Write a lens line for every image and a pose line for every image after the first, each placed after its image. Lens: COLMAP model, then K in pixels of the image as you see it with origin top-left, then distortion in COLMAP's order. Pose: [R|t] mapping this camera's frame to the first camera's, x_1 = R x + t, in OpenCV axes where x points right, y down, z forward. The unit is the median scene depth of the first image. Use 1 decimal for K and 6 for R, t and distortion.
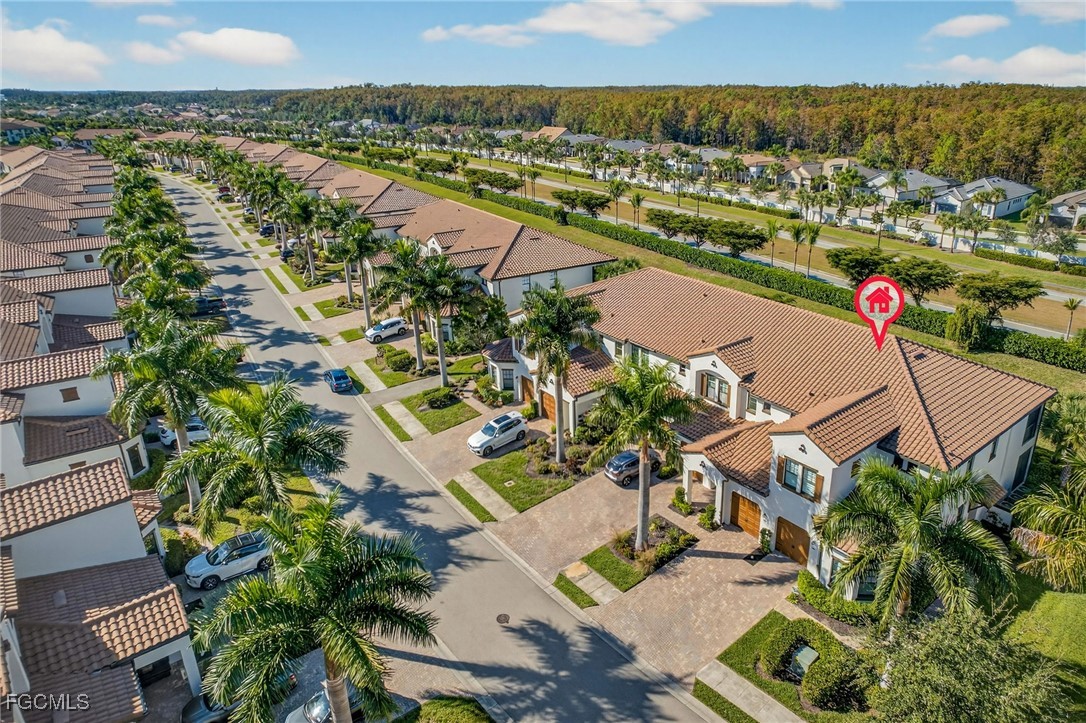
lens RADIAL K [[727.0, 0, 547.6], [0, 727.0, 330.2], [0, 0, 1]] dist [-0.081055, 0.086950]
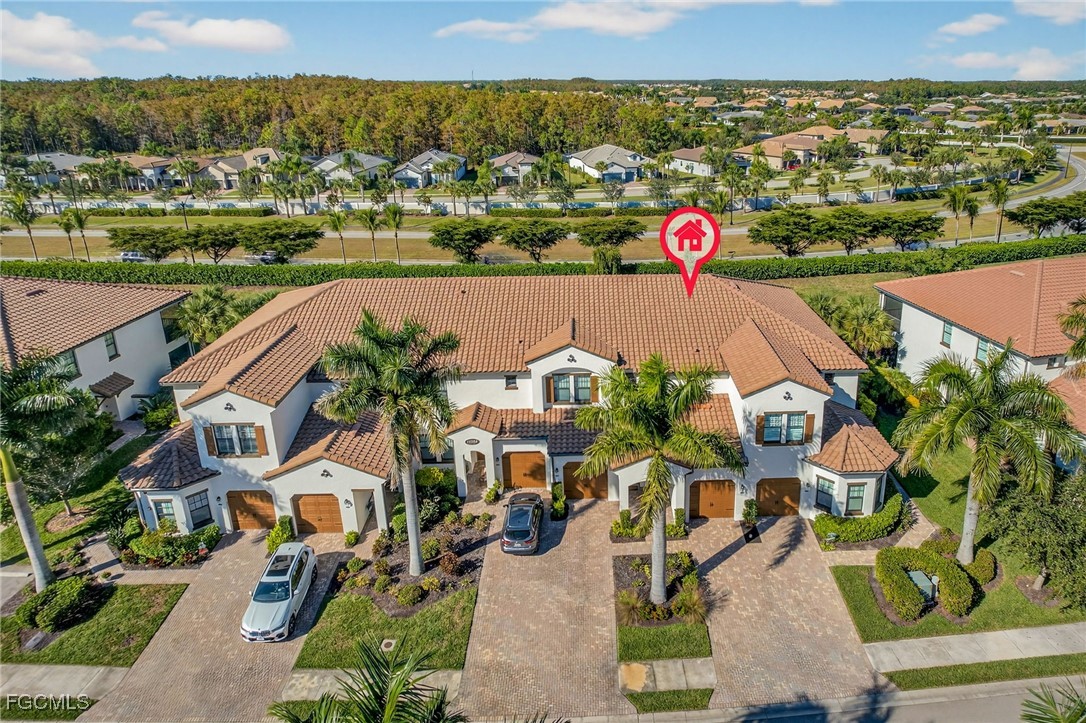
lens RADIAL K [[727.0, 0, 547.6], [0, 727.0, 330.2], [0, 0, 1]] dist [-0.081055, 0.086950]
pose [[0.555389, -0.256463, 0.791056, -0.323823], [0.265110, 0.956227, 0.123882, -0.070071], [-0.788200, 0.140915, 0.599069, 0.402672]]
